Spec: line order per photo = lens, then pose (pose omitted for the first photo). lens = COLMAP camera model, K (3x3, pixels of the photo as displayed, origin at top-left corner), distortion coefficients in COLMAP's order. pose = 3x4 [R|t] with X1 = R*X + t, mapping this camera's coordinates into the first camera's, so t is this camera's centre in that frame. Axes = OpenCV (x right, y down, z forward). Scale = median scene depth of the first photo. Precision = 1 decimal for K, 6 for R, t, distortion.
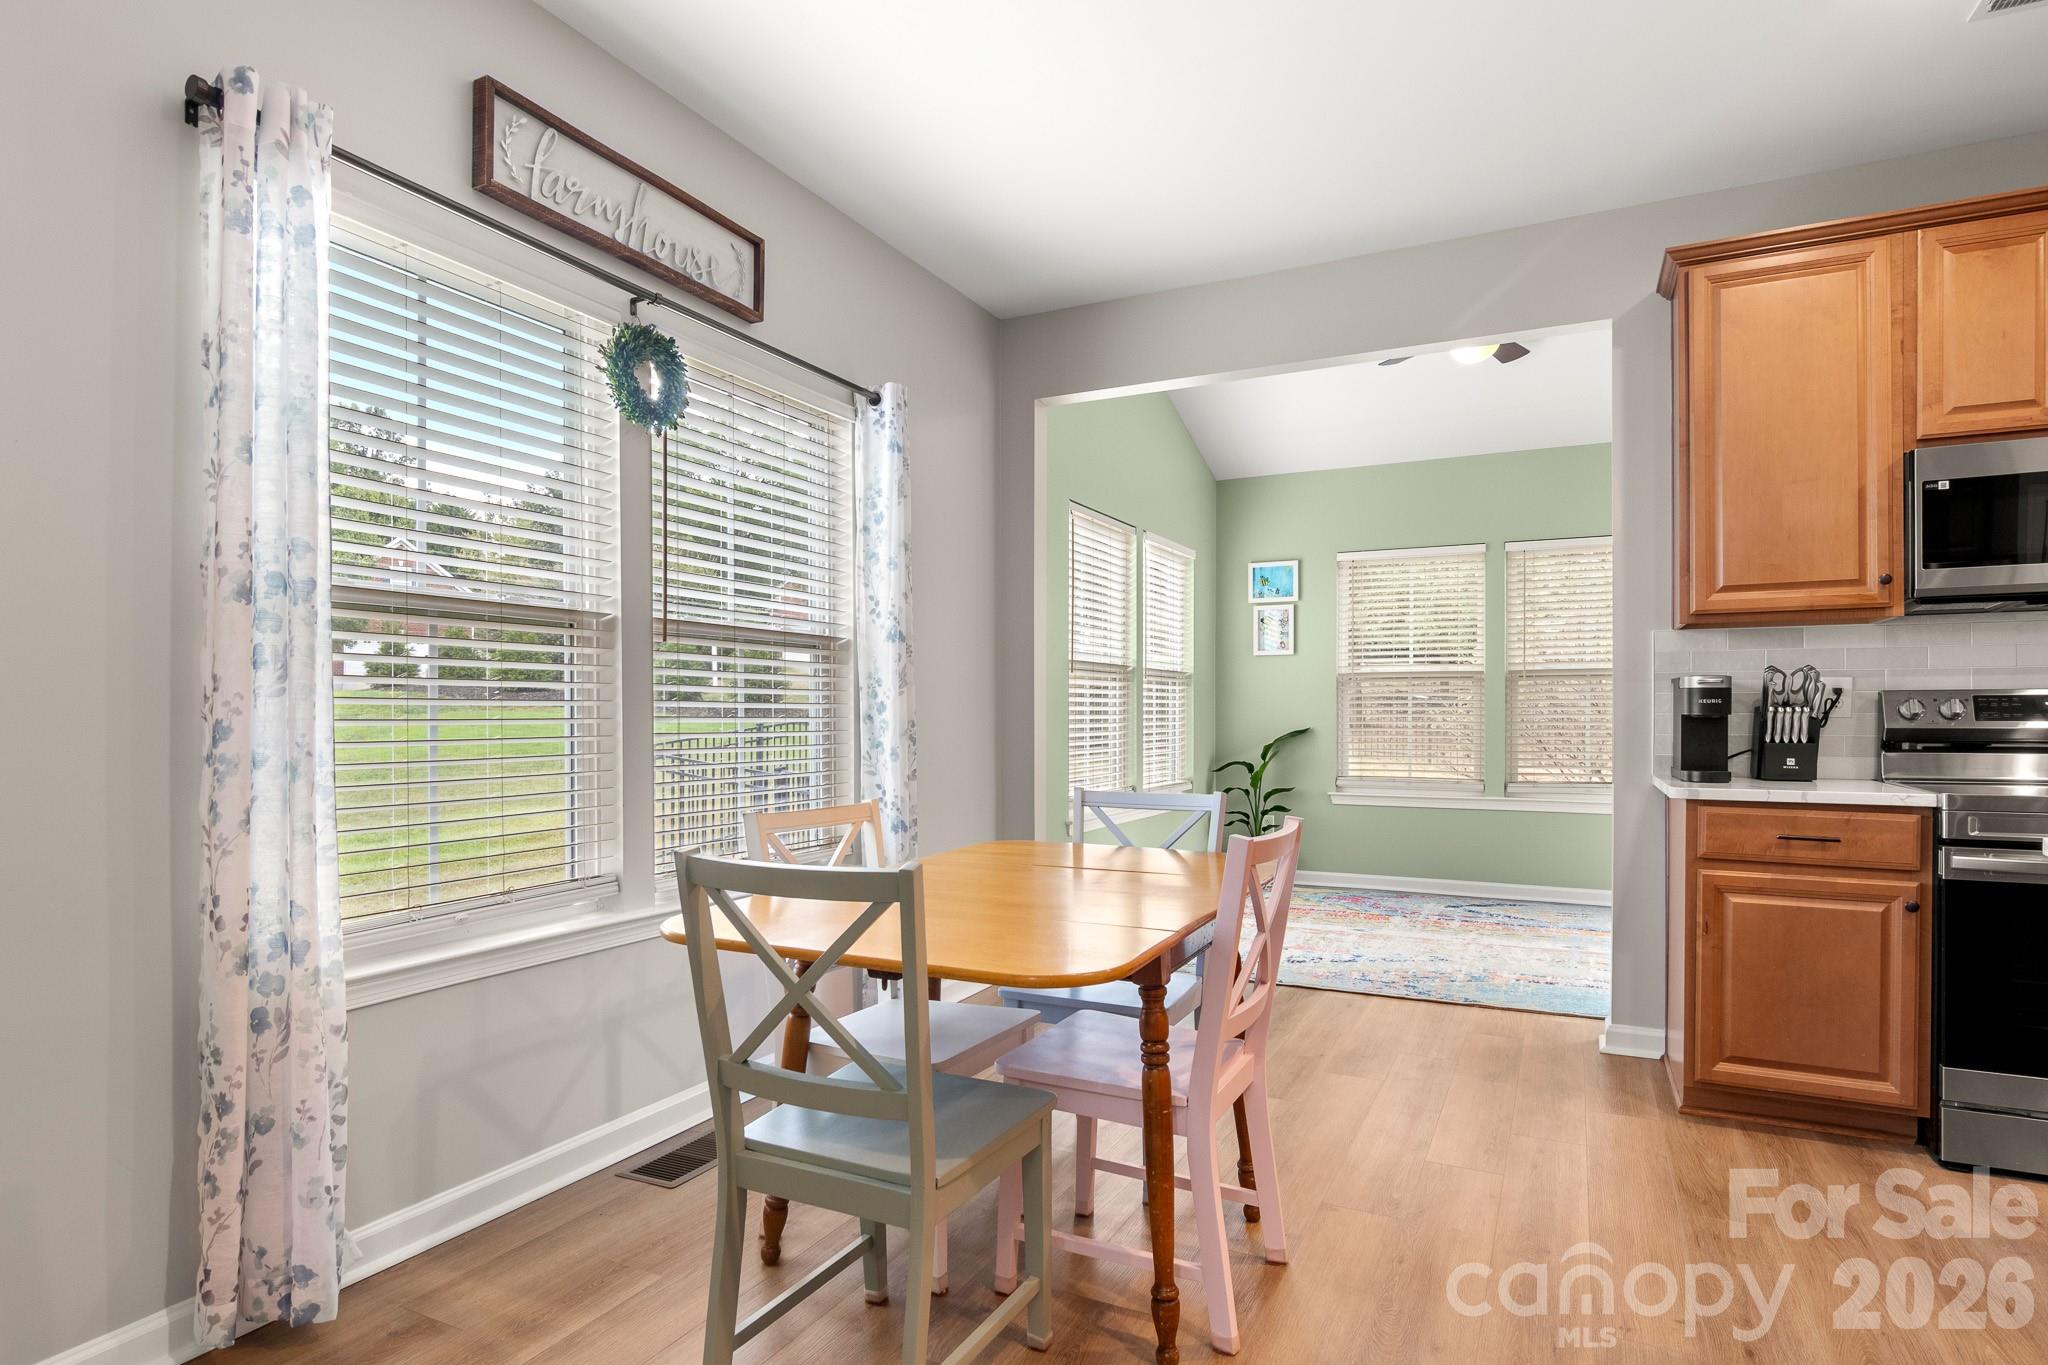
lens RADIAL K [[1093.5, 0, 1043.8], [0, 1093.5, 716.3], [0, 0, 1]] dist [-0.000551, 0.000218]
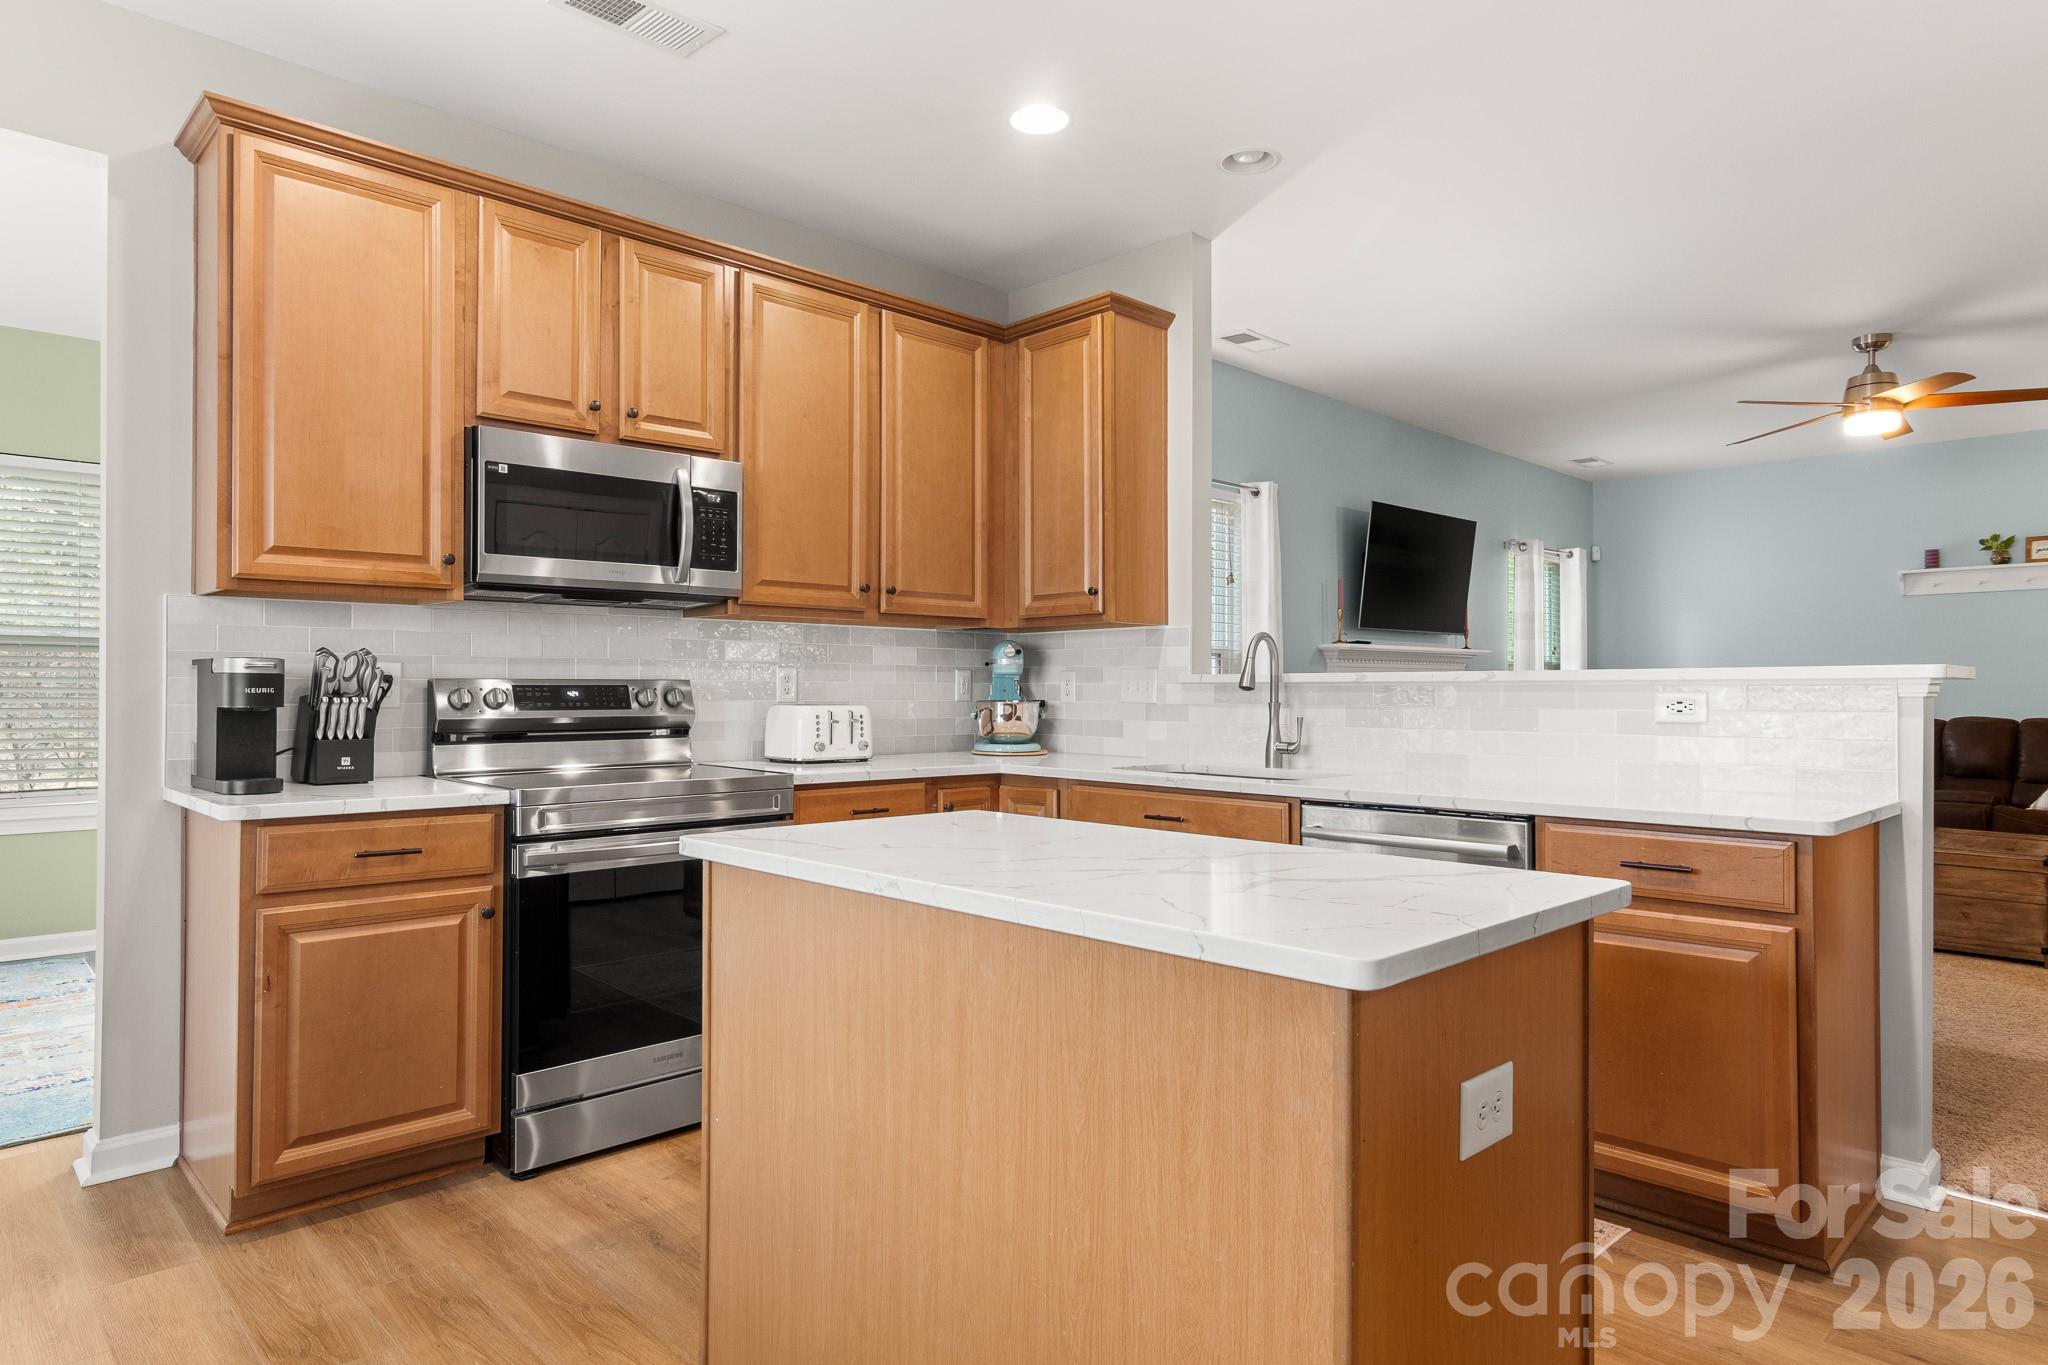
lens RADIAL K [[1184.2, 0, 1024.0], [0, 1184.2, 682.5], [0, 0, 1]] dist [-0.000134, 0.000670]
pose [[0.344467, 0.007612, 0.938768, -0.000453], [-0.000745, 0.999969, -0.007835, -0.013453], [-0.938798, 0.001999, 0.344462, 0.194404]]
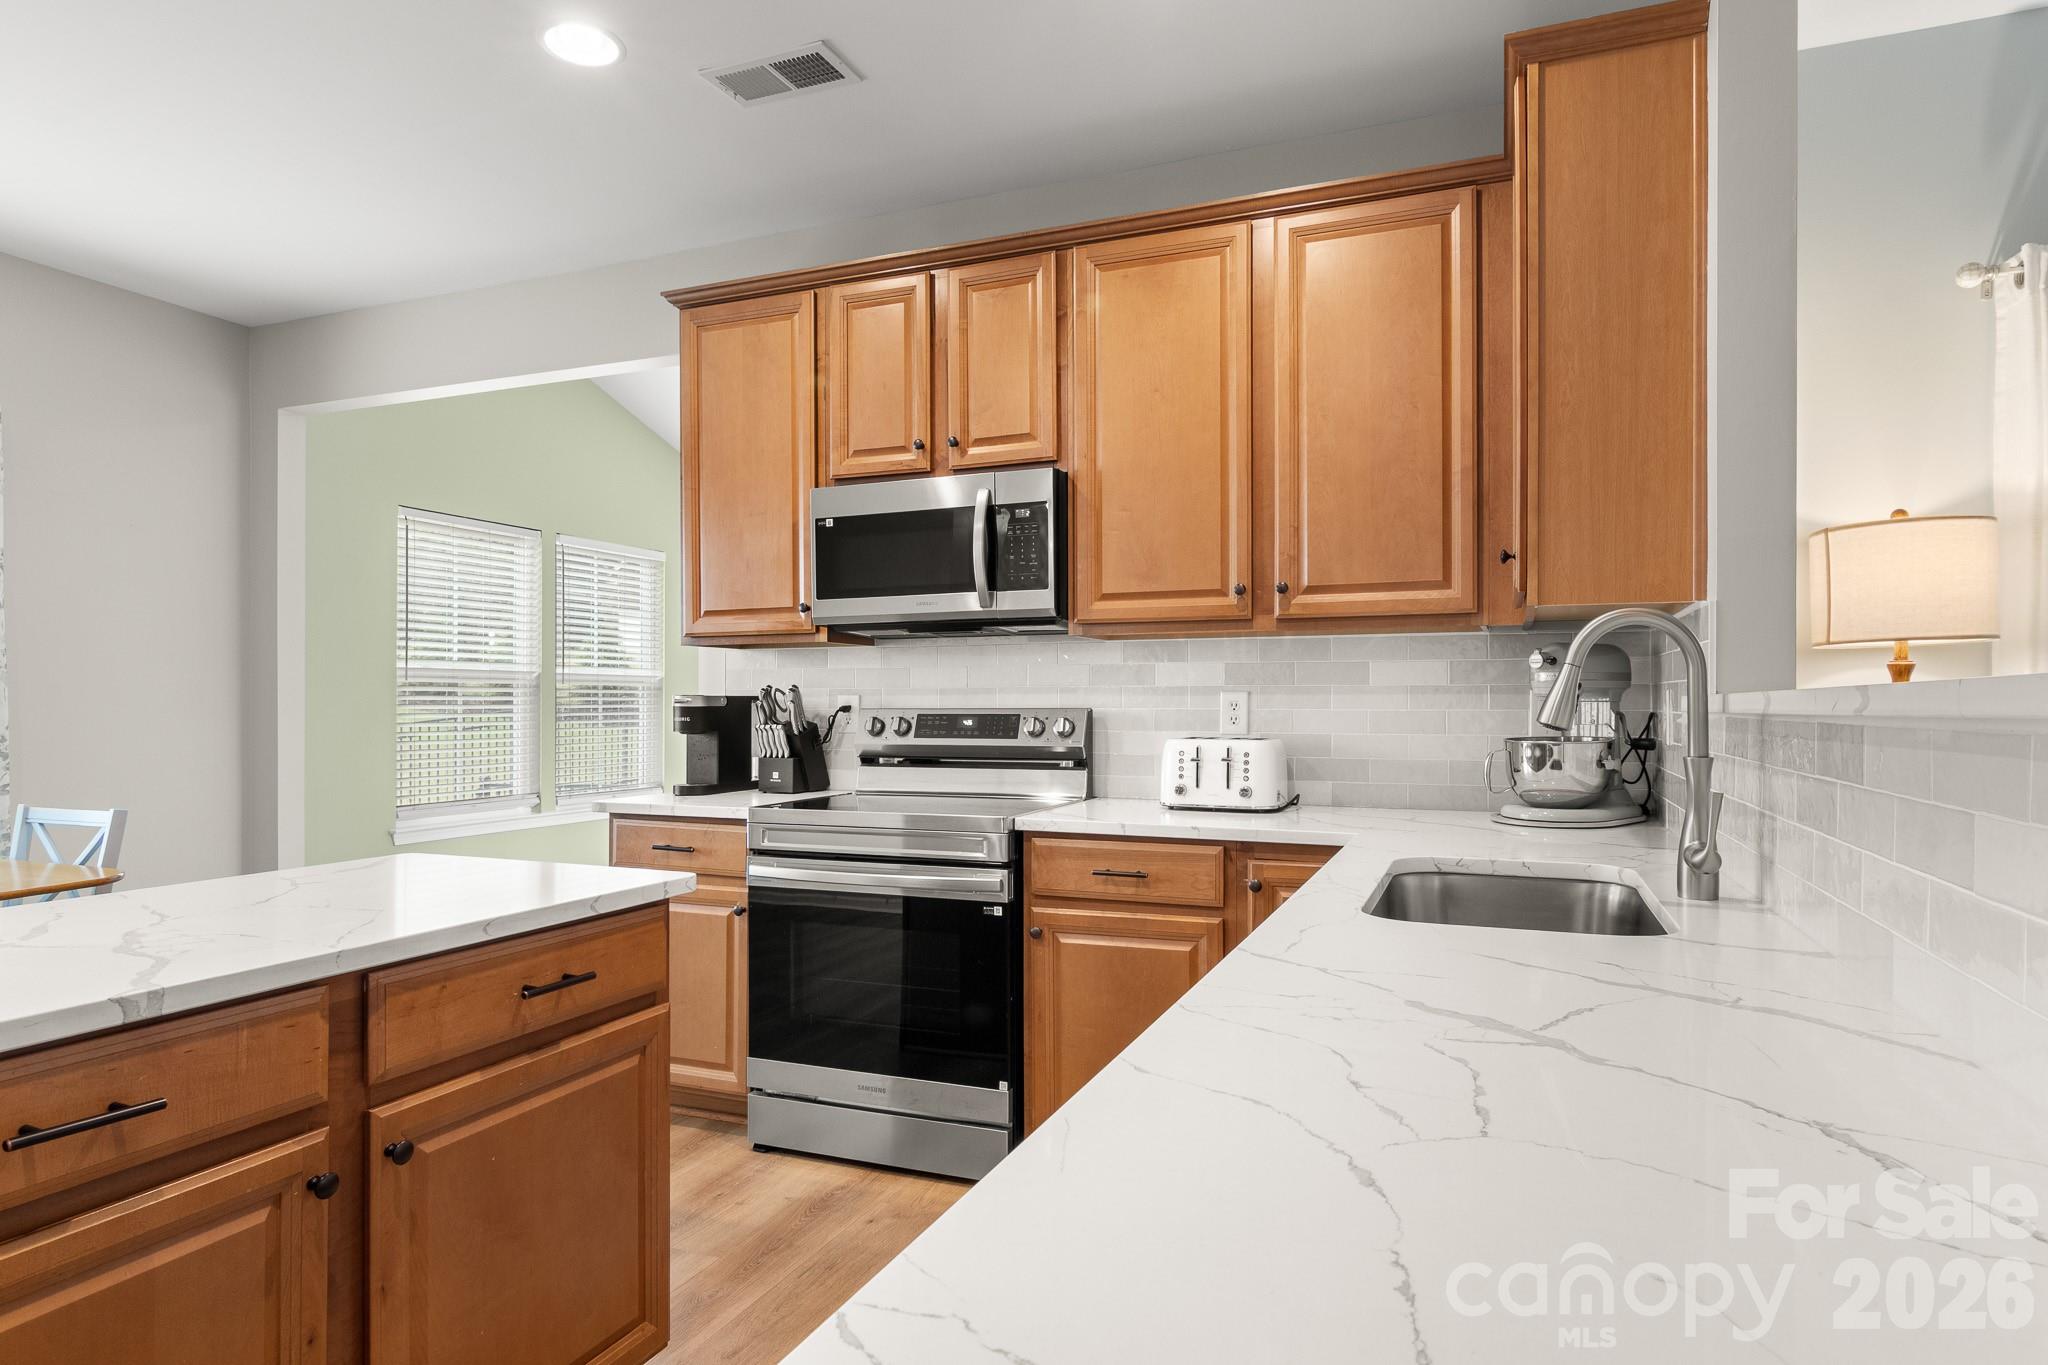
lens RADIAL K [[1172.6, 0, 1024.0], [0, 1172.6, 709.8], [0, 0, 1]] dist [-0.000282, -0.000648]
pose [[0.997549, 0.000629, 0.069972, 0.879802], [-0.000747, 0.999998, 0.001663, -0.025693], [-0.069971, -0.001711, 0.997548, -0.166813]]
